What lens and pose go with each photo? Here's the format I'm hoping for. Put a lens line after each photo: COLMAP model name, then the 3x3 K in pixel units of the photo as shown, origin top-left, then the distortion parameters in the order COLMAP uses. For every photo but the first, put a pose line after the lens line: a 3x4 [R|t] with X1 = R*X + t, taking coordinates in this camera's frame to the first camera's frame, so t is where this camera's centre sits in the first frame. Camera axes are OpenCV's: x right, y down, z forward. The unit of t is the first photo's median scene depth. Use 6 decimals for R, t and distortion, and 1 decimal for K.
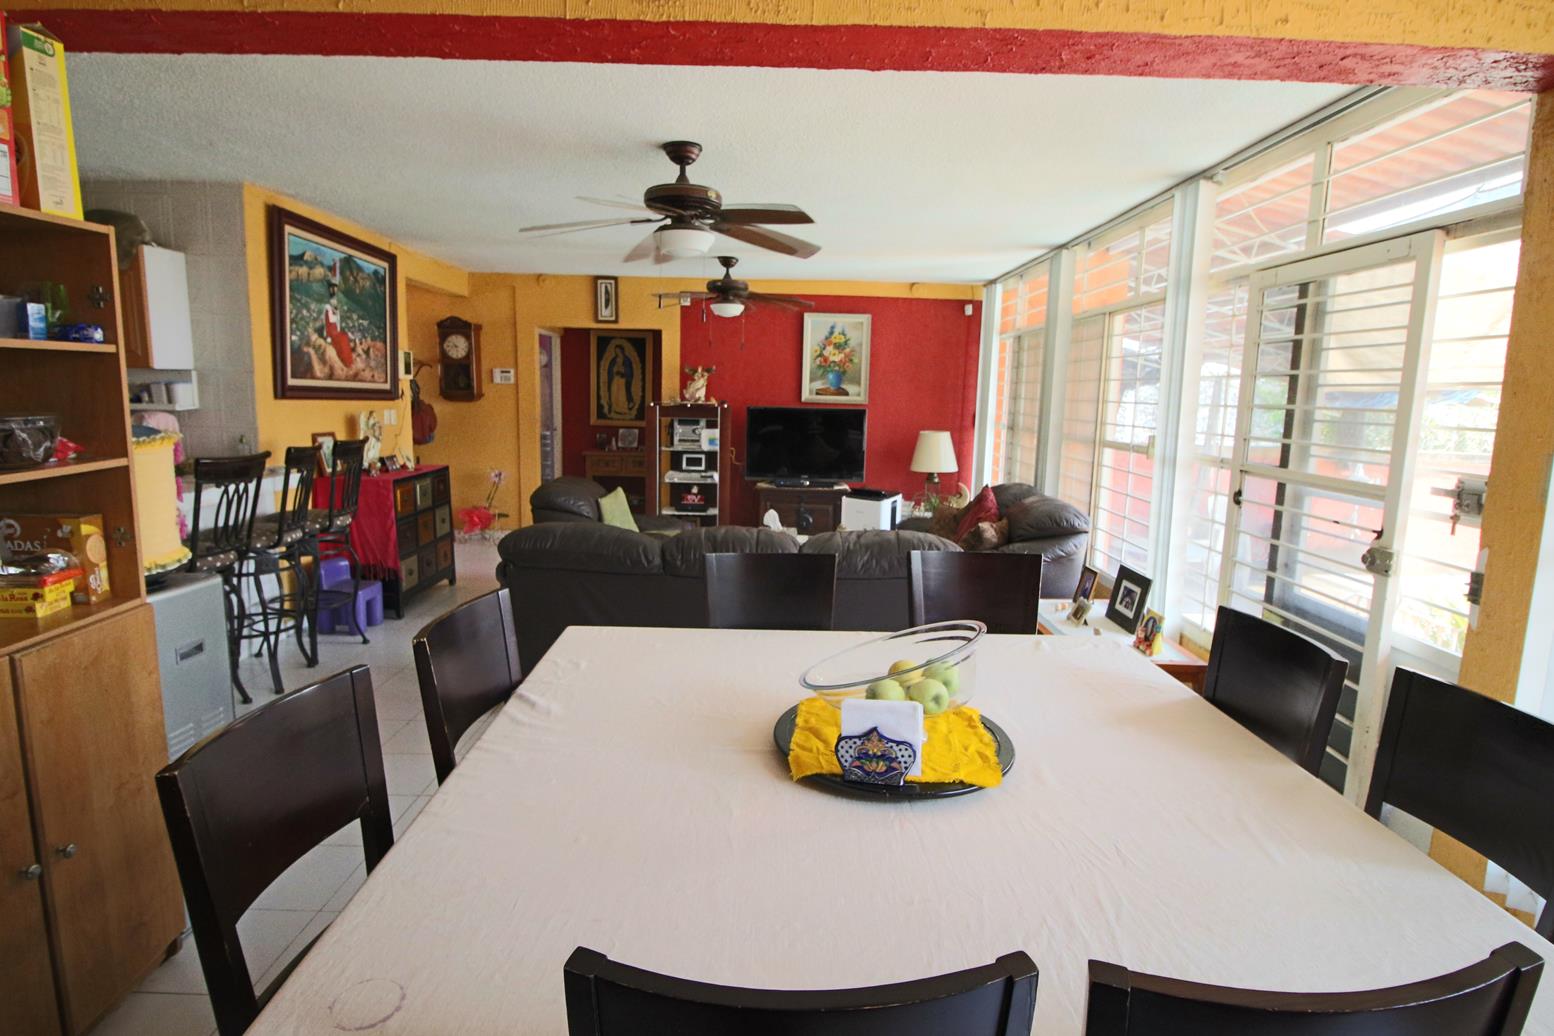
lens RADIAL K [[809.0, 0, 776.3], [0, 809.0, 513.2], [0, 0, 1]] dist [0.000008, 0.000002]
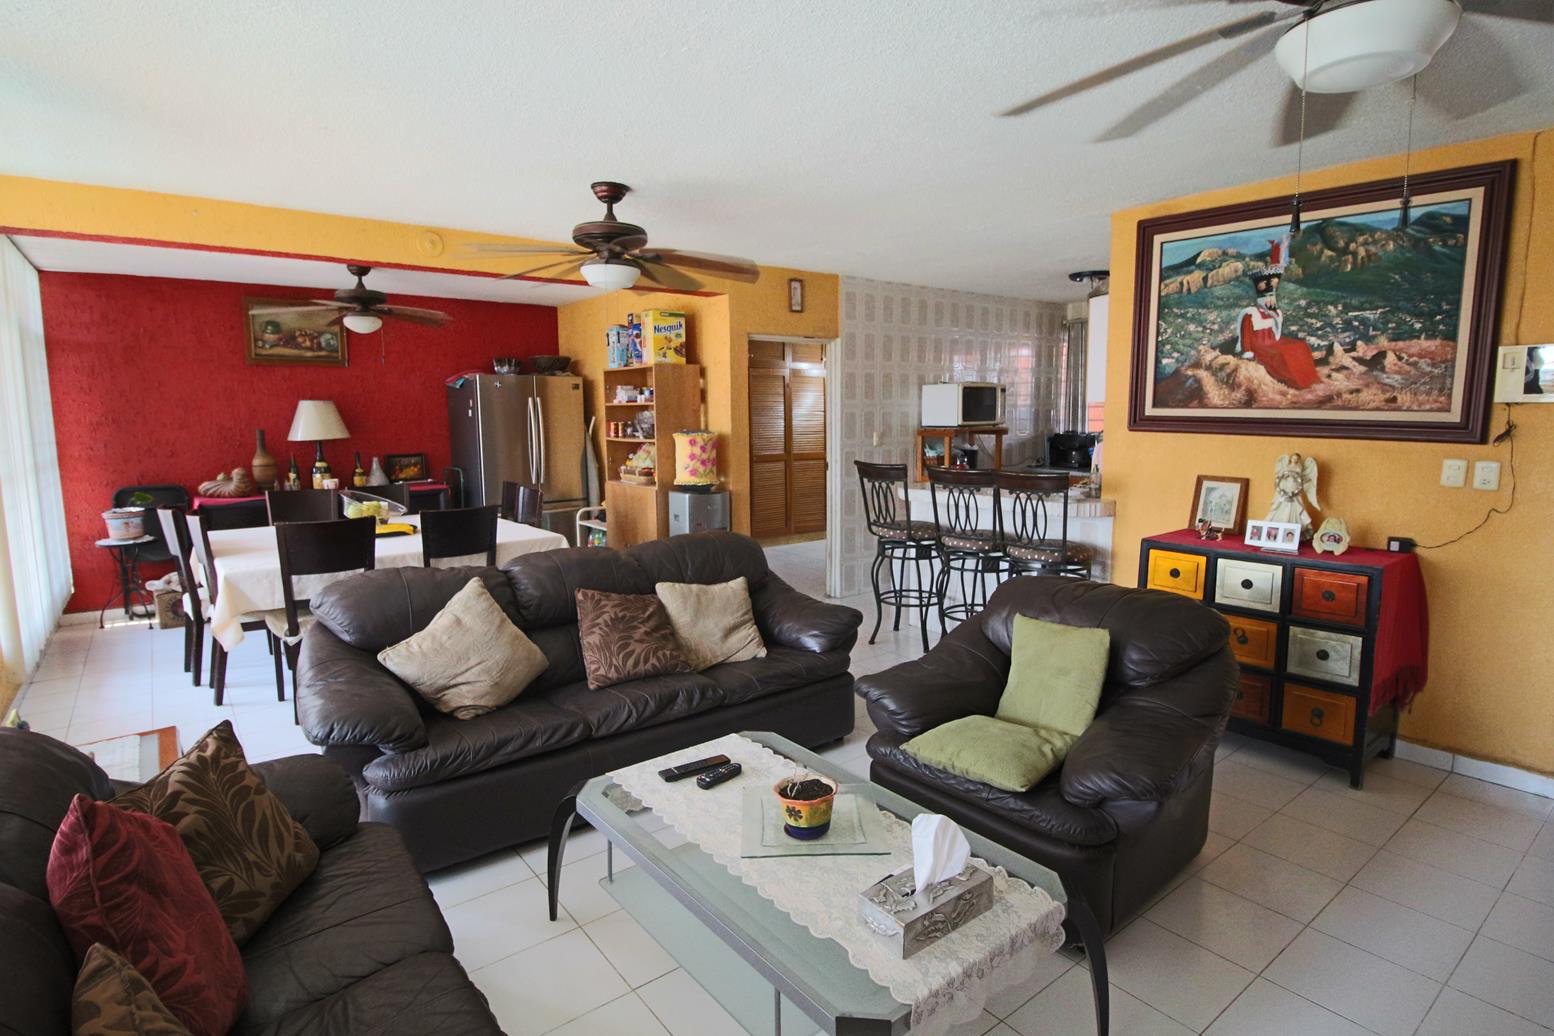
lens RADIAL K [[809.0, 0, 777.0], [0, 809.0, 516.1], [0, 0, 1]] dist [0.000008, 0.000002]
pose [[-0.787494, 0.065853, -0.612794, 0.257636], [-0.102302, 0.966516, 0.235332, -0.203969], [0.607773, 0.248013, -0.754388, 1.351114]]
